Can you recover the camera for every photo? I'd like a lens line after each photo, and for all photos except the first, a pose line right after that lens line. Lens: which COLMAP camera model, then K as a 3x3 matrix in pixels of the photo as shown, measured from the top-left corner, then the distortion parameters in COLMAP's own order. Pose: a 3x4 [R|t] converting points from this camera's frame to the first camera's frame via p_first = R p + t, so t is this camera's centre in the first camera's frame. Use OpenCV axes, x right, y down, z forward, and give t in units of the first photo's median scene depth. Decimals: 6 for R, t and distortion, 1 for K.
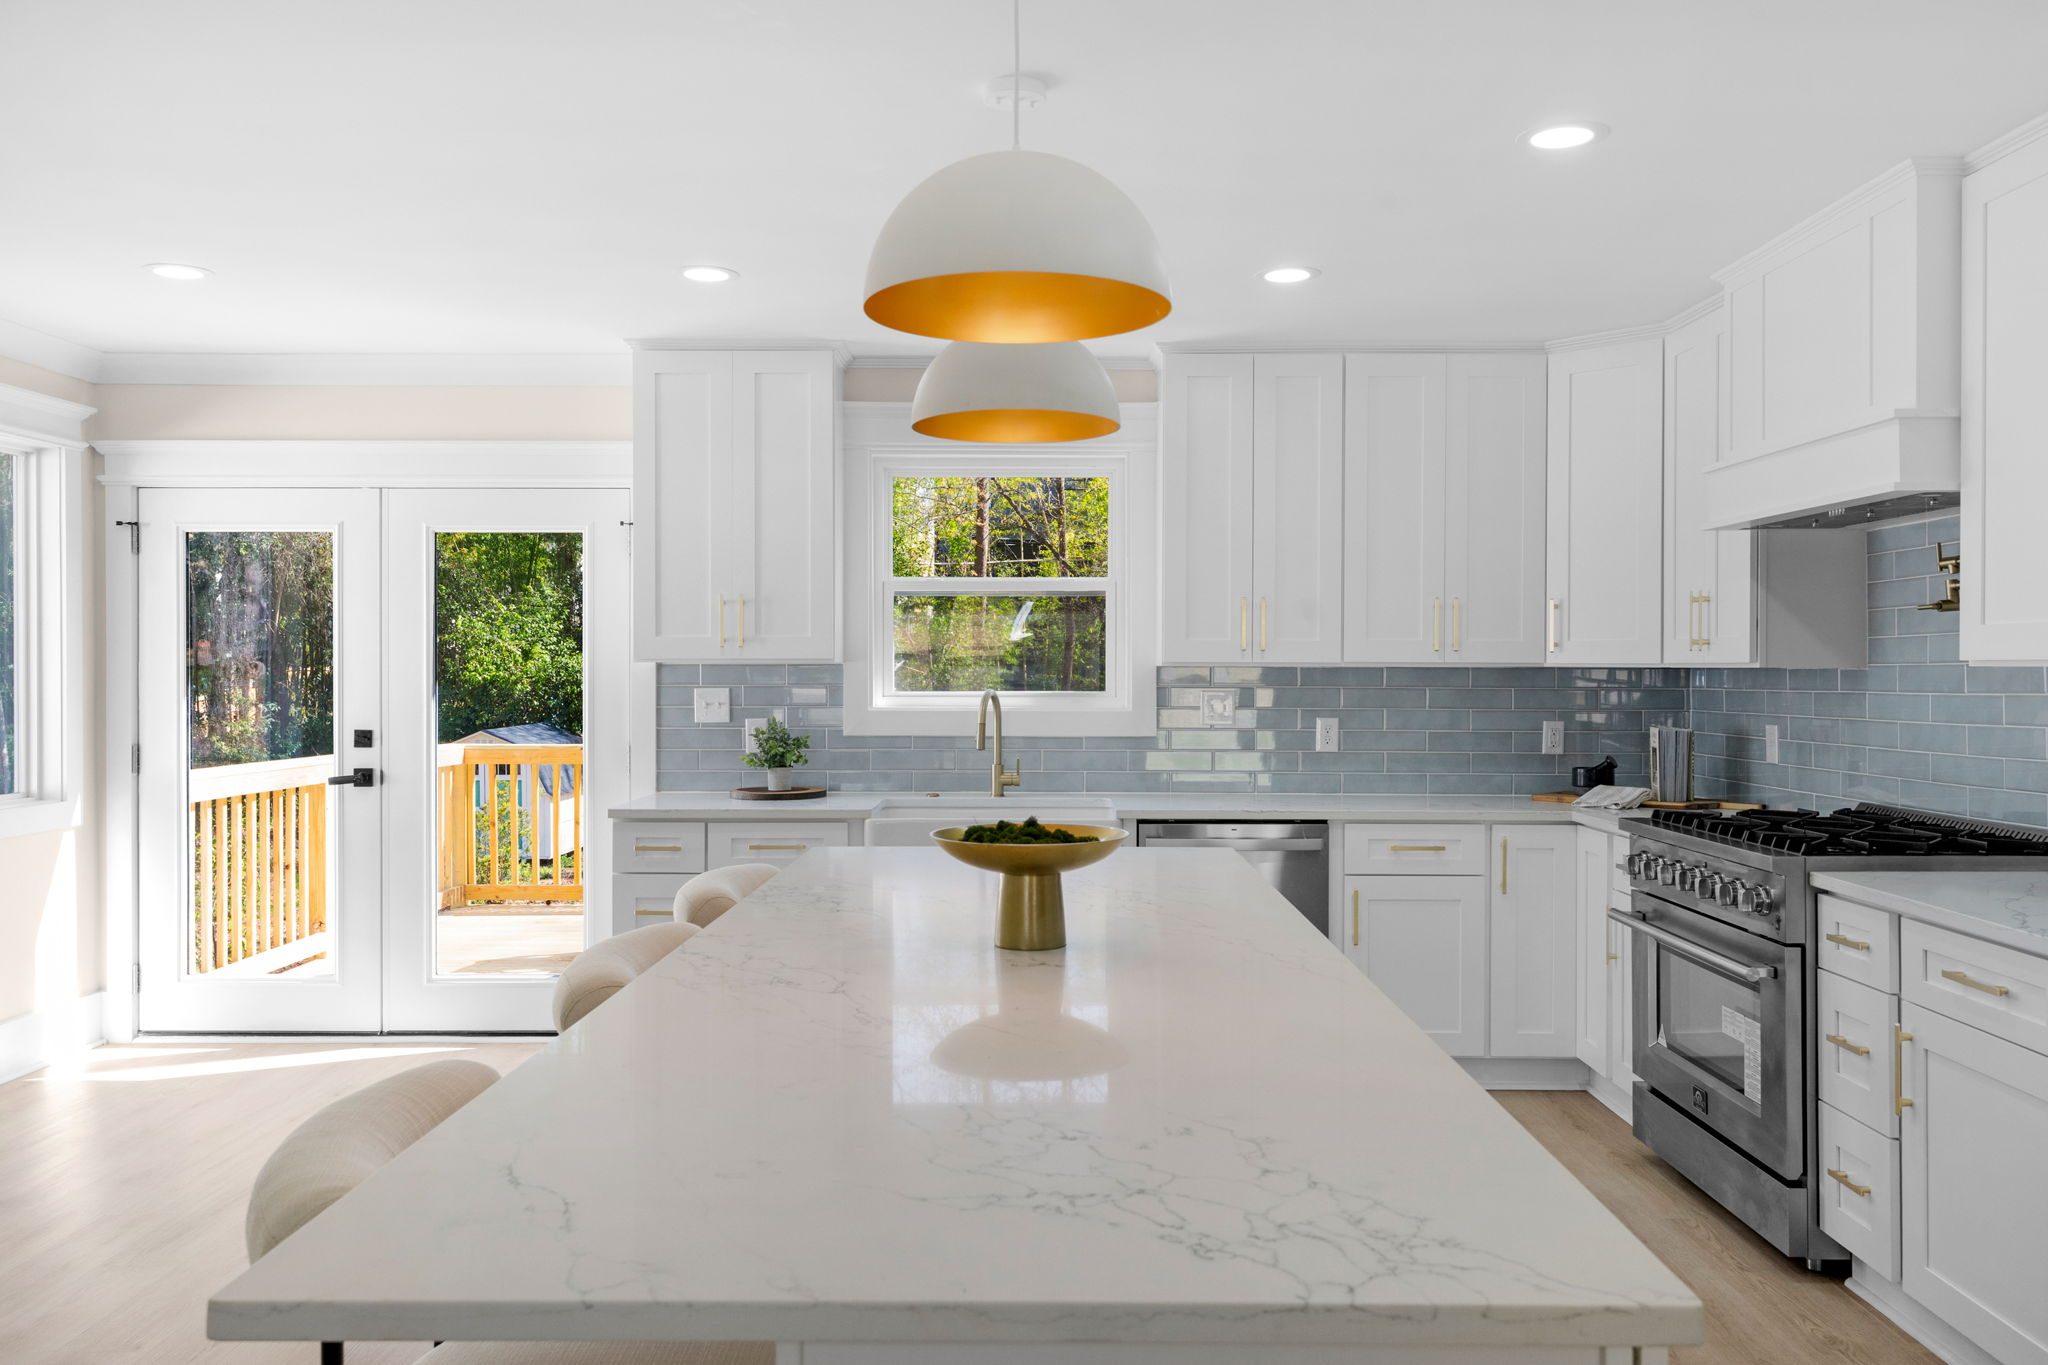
lens RADIAL K [[1523.8, 0, 1074.0], [0, 1523.8, 669.8], [0, 0, 1]] dist [0.000726, -0.001680]
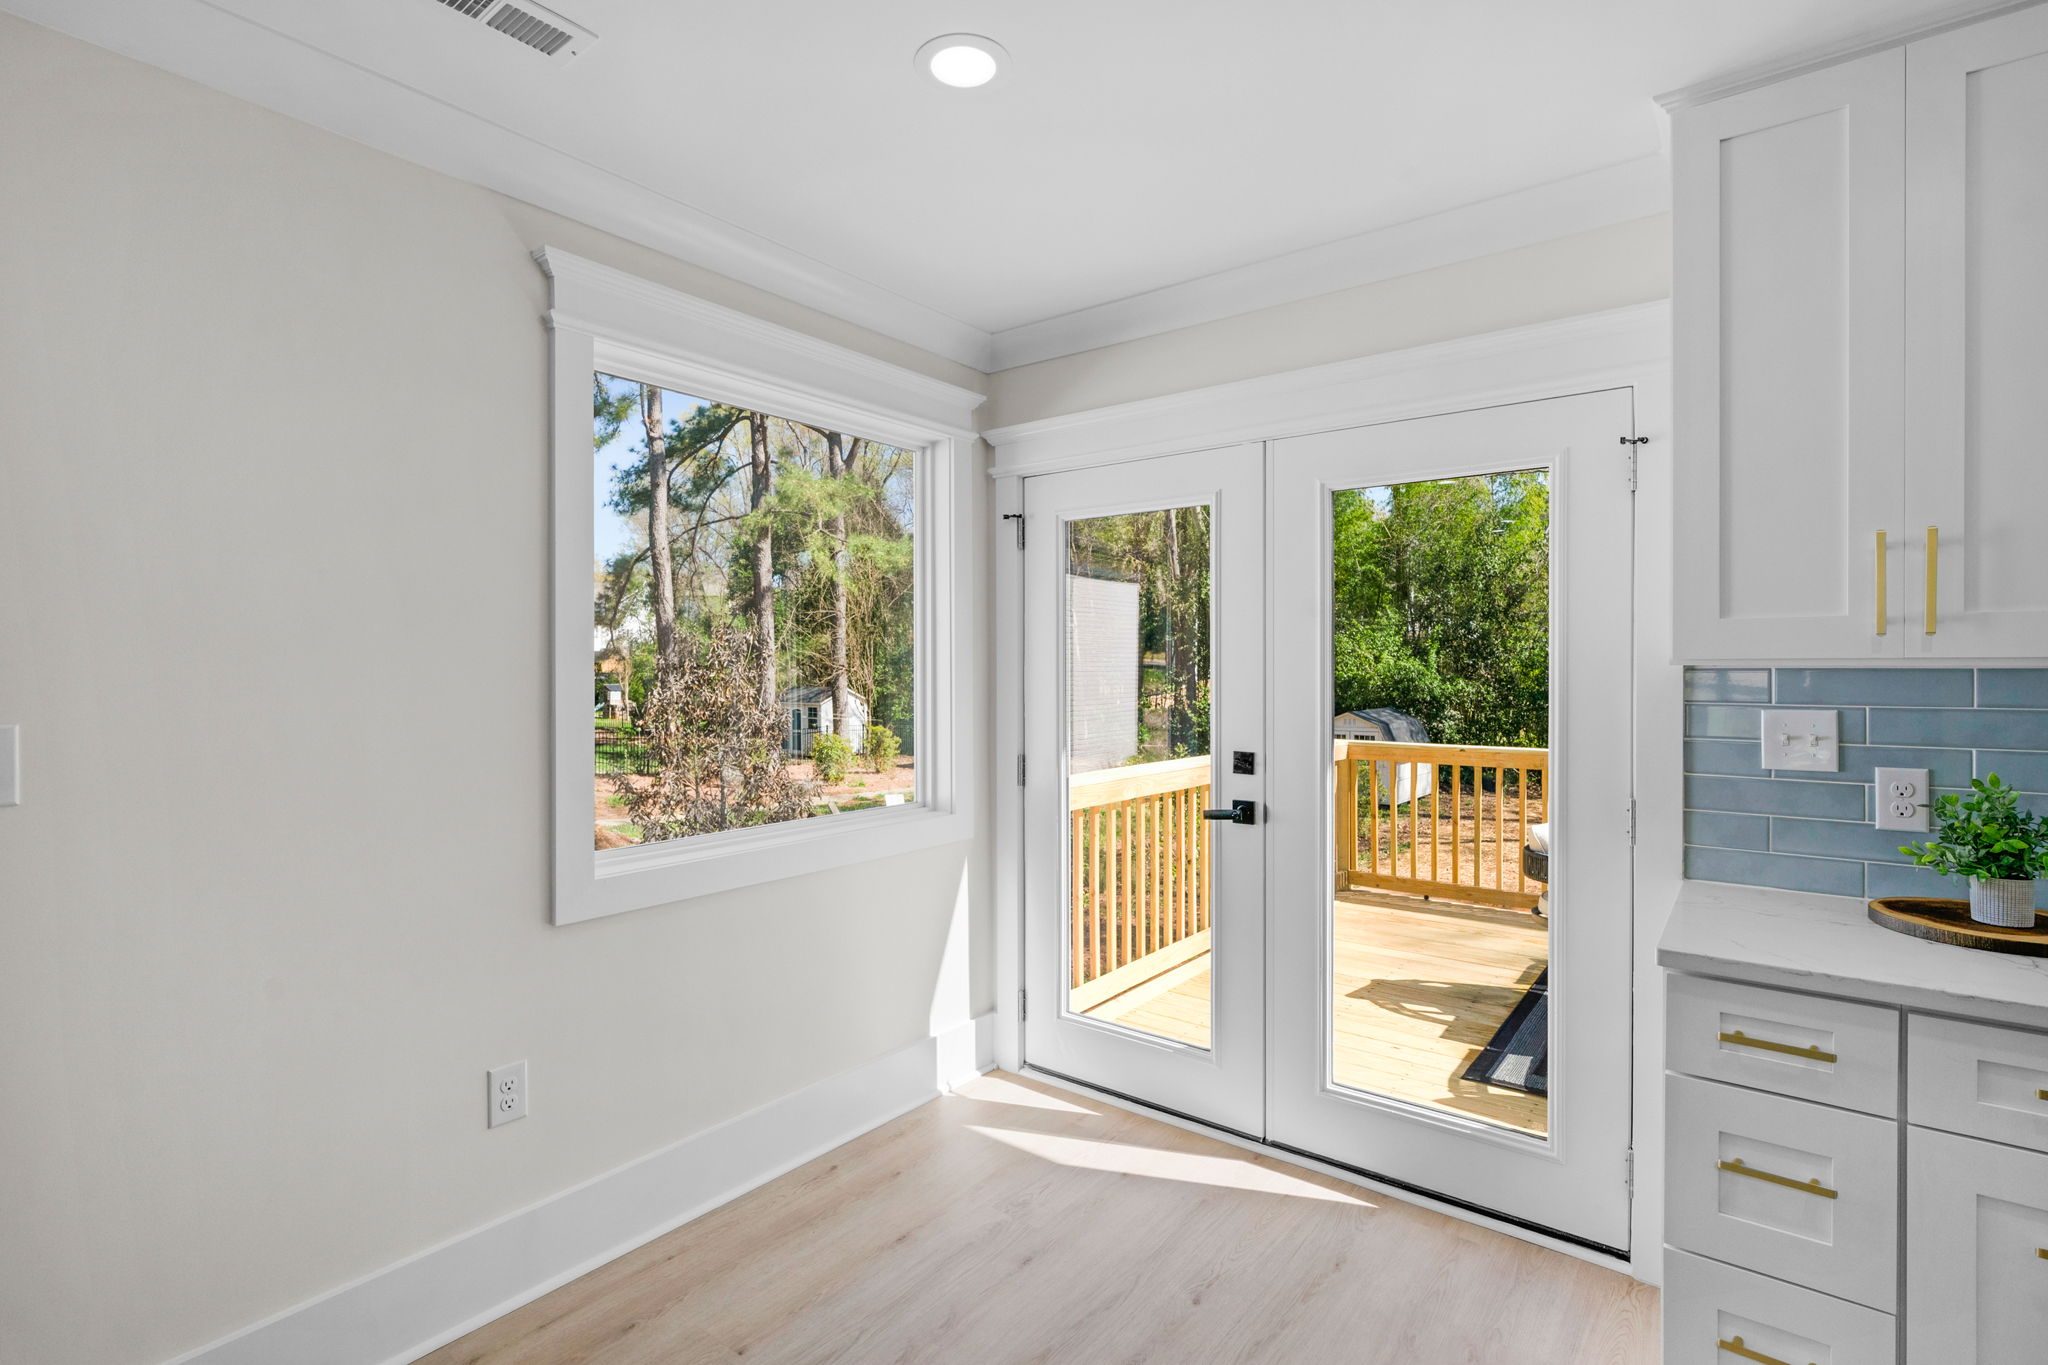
lens RADIAL K [[957.6, 0, 1073.7], [0, 957.6, 672.5], [0, 0, 1]] dist [-0.001375, 0.000110]
pose [[0.799719, 0.002738, -0.600368, -0.246921], [-0.000656, 0.999993, 0.003686, -0.003320], [0.600374, -0.002554, 0.799715, 0.568009]]
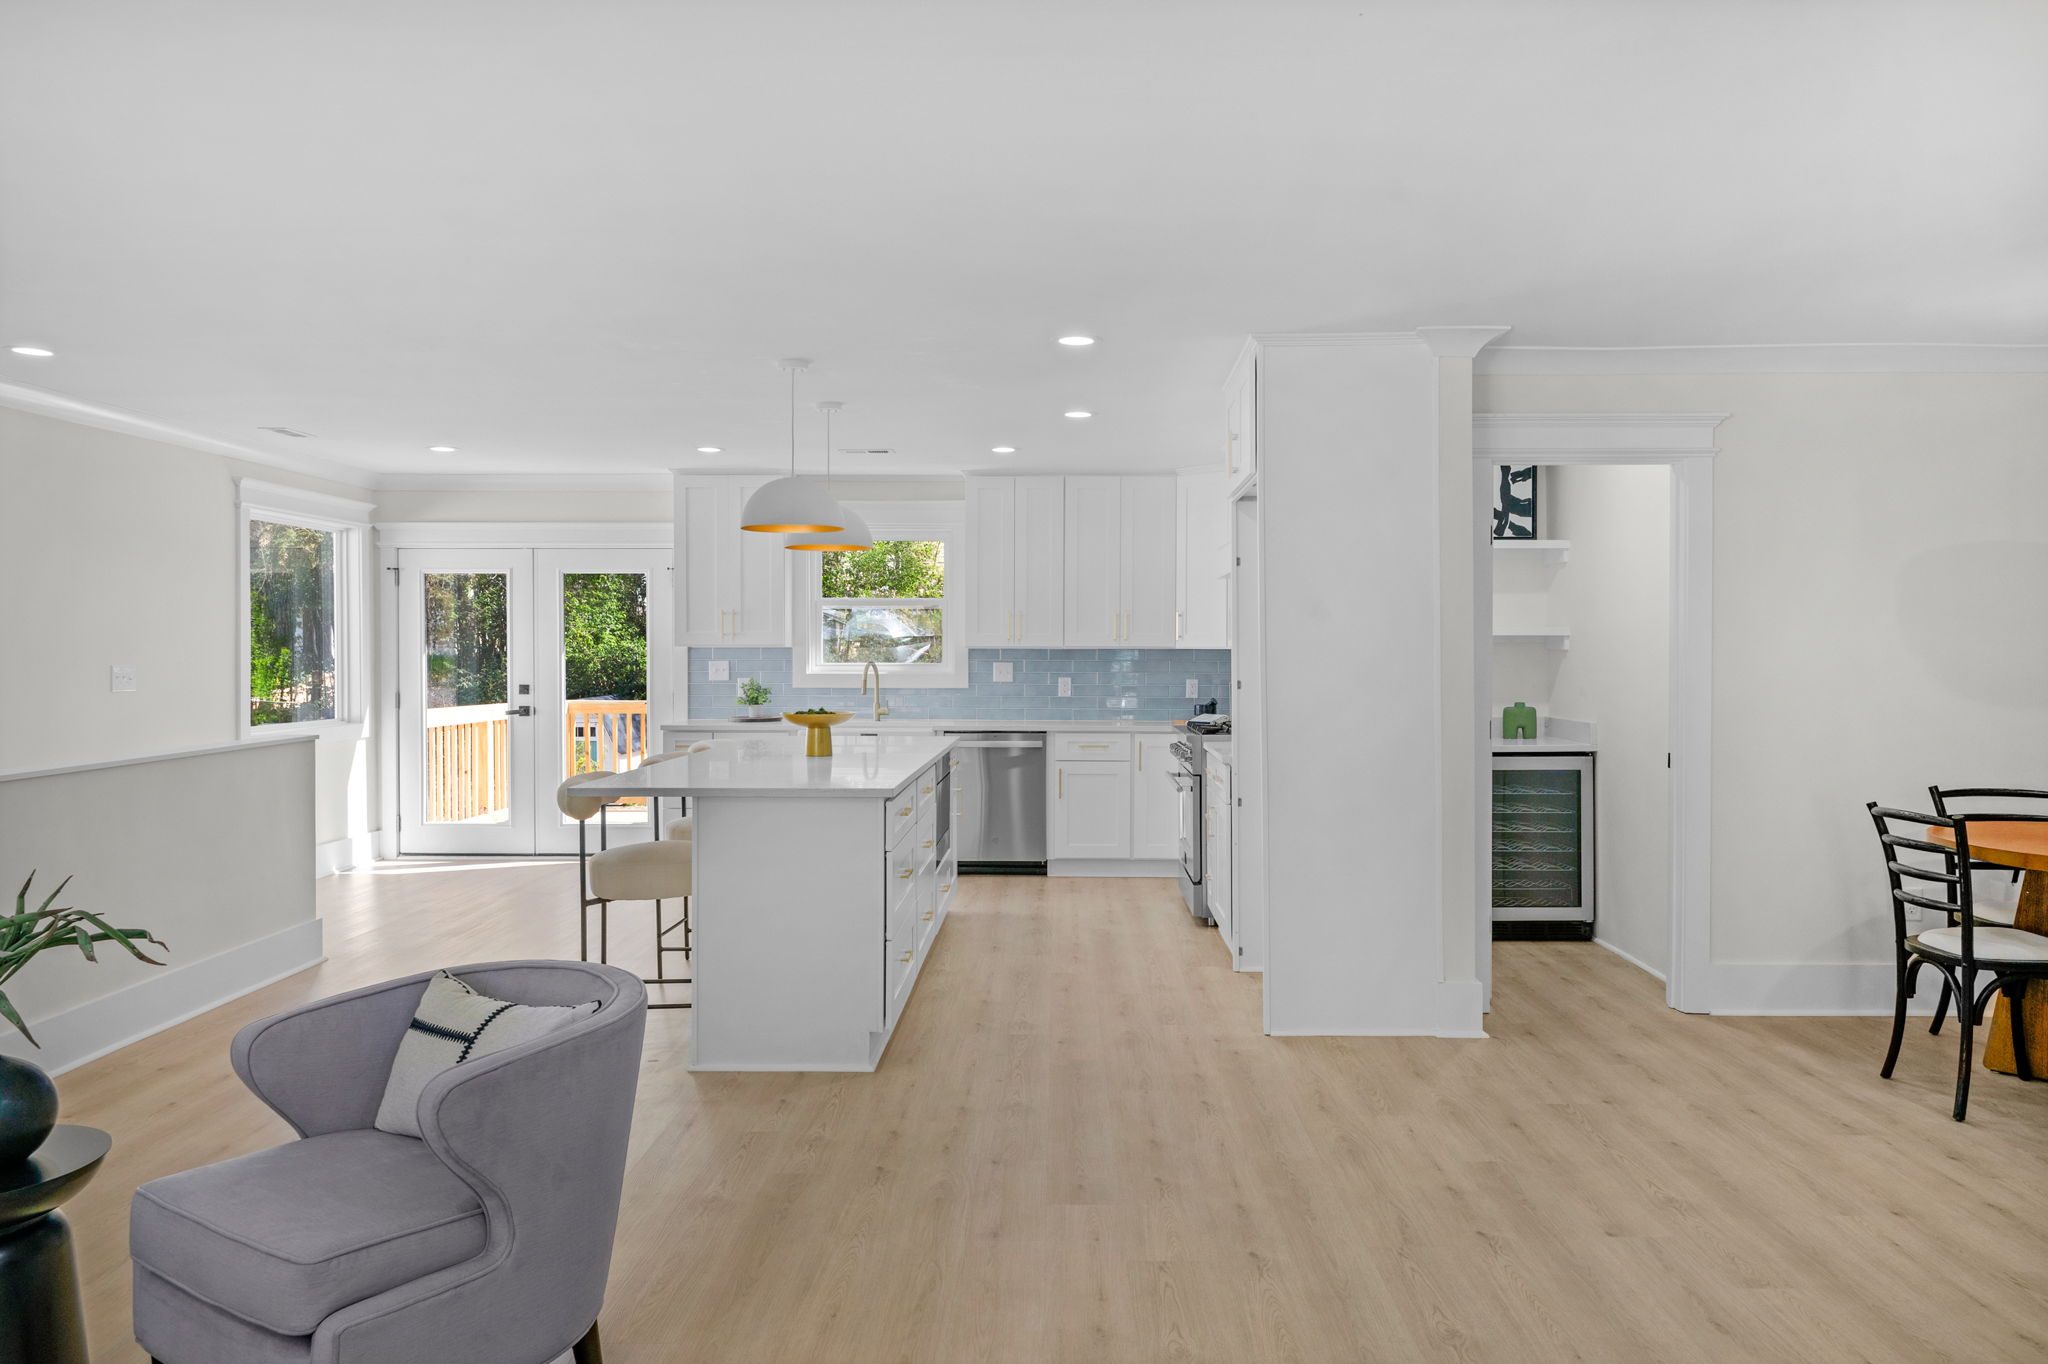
lens RADIAL K [[1418.6, 0, 1078.9], [0, 1418.6, 667.5], [0, 0, 1]] dist [-0.002565, -0.000834]
pose [[0.999915, -0.000134, -0.013054, 0.210144], [0.000279, 0.999938, 0.011156, 0.001370], [0.013051, -0.011159, 0.999853, -0.668927]]
